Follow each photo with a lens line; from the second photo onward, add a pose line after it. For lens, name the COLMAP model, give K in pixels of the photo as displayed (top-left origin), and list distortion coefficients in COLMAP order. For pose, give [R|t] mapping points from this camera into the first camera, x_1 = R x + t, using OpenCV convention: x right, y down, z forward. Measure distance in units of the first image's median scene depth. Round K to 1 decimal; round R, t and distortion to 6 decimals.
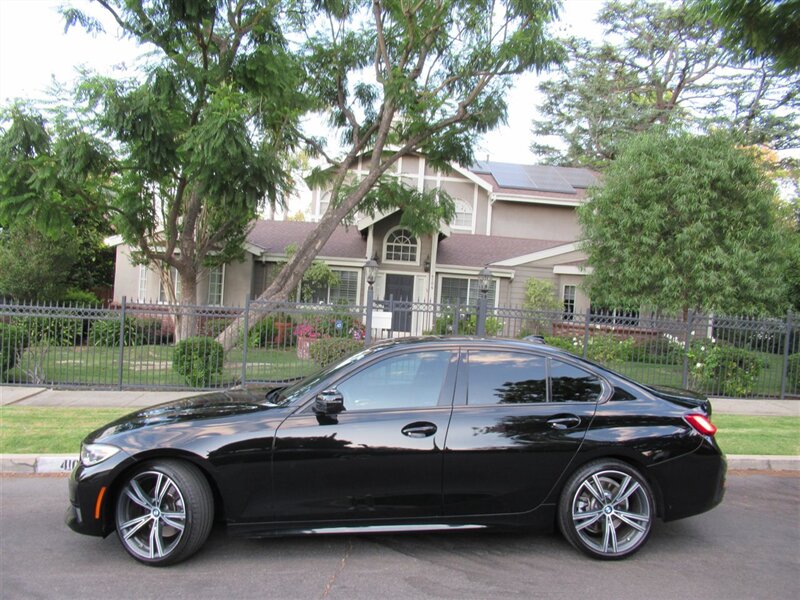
lens RADIAL K [[596.8, 0, 403.8], [0, 596.8, 300.9], [0, 0, 1]] dist [-0.003371, -0.000823]
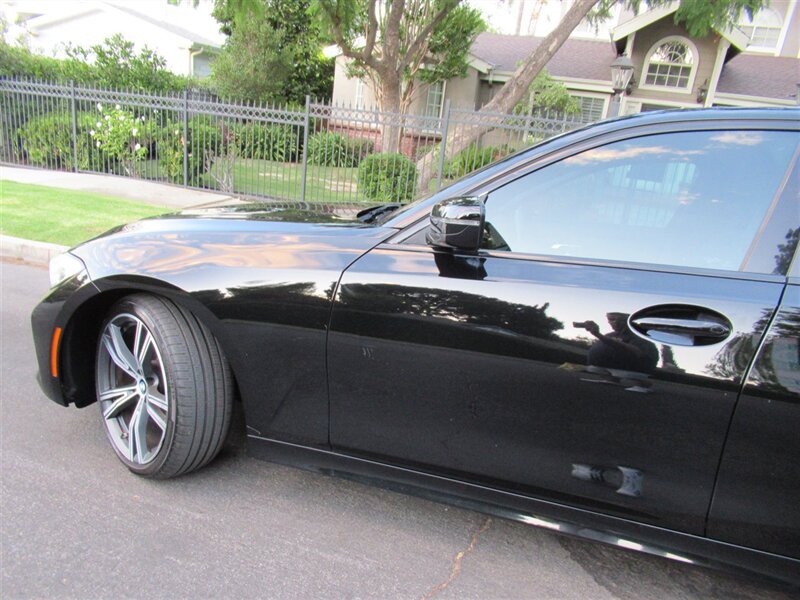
lens RADIAL K [[611.1, 0, 398.5], [0, 611.1, 289.7], [0, 0, 1]] dist [-0.010049, 0.024785]
pose [[0.921388, 0.152489, -0.357480, -0.000865], [-0.067168, 0.968450, 0.239987, 0.027732], [0.382797, -0.197110, 0.902560, 0.144054]]
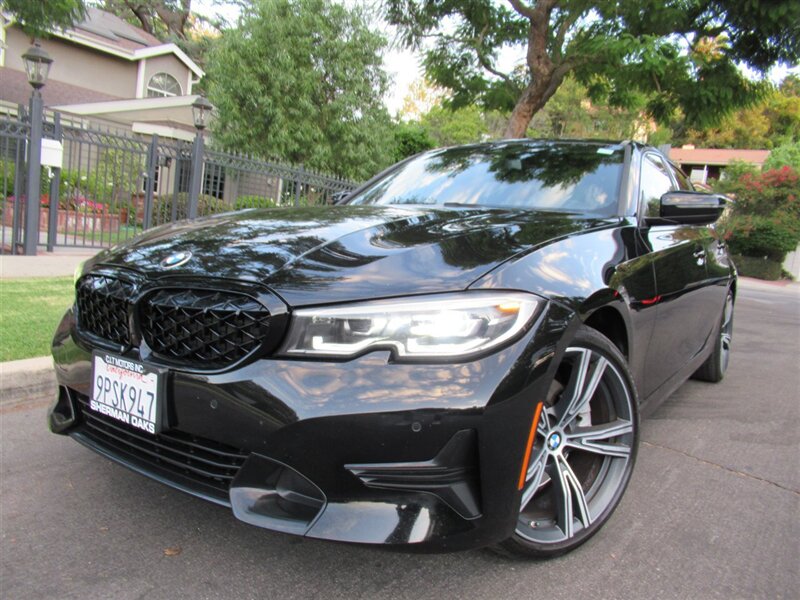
lens RADIAL K [[604.5, 0, 400.0], [0, 604.5, 300.0], [0, 0, 1]] dist [-0.015152, 0.026807]
pose [[0.663232, -0.070739, 0.745063, -0.197801], [-0.064508, 0.986415, 0.151077, 0.046283], [-0.745629, -0.148261, 0.649659, 0.195504]]
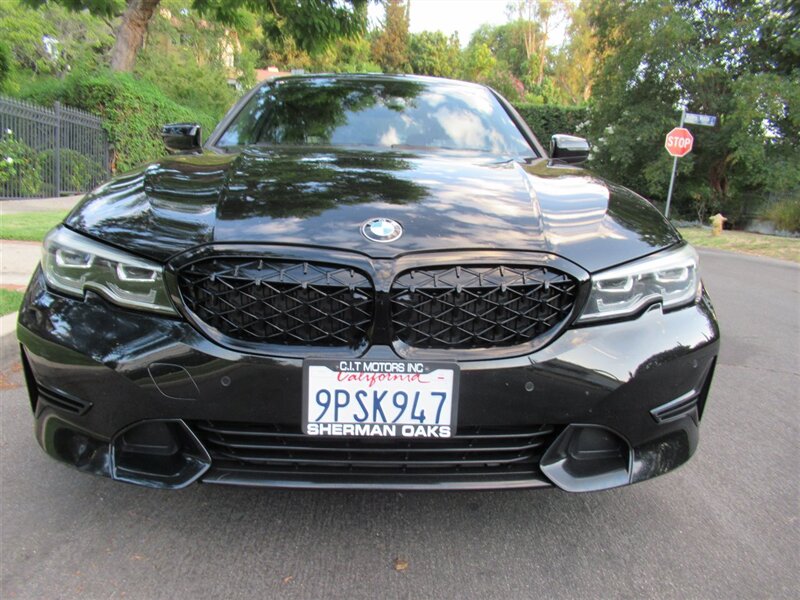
lens RADIAL K [[611.1, 0, 398.5], [0, 611.1, 289.7], [0, 0, 1]] dist [-0.010049, 0.024785]
pose [[0.080908, -0.209544, 0.974446, -0.230733], [-0.063958, 0.974545, 0.214876, 0.046603], [-0.994667, -0.079709, 0.065447, 0.281726]]
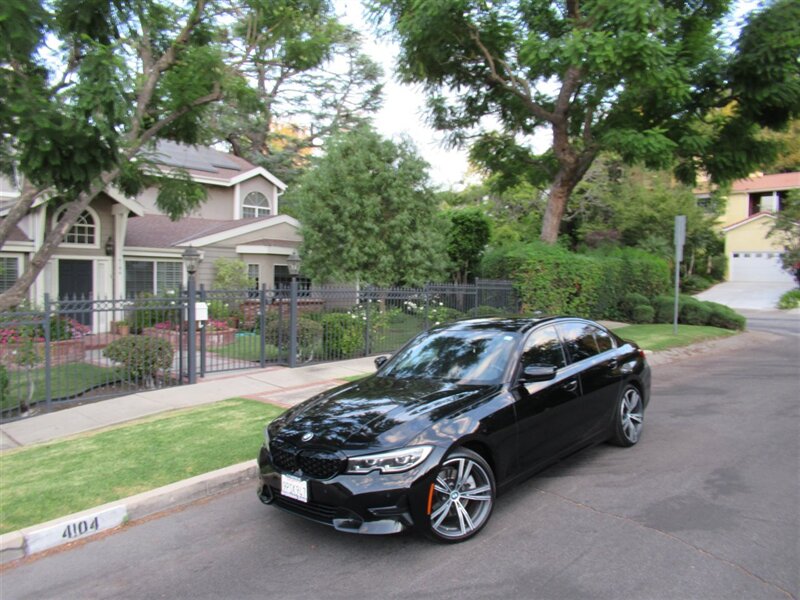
lens RADIAL K [[591.9, 0, 400.0], [0, 591.9, 300.0], [0, 0, 1]] dist [-0.001120, 0.001234]
pose [[0.754025, -0.078567, 0.652130, -0.287476], [0.050068, 0.996807, 0.062202, -0.020301], [-0.654935, -0.014251, 0.755551, 0.057328]]
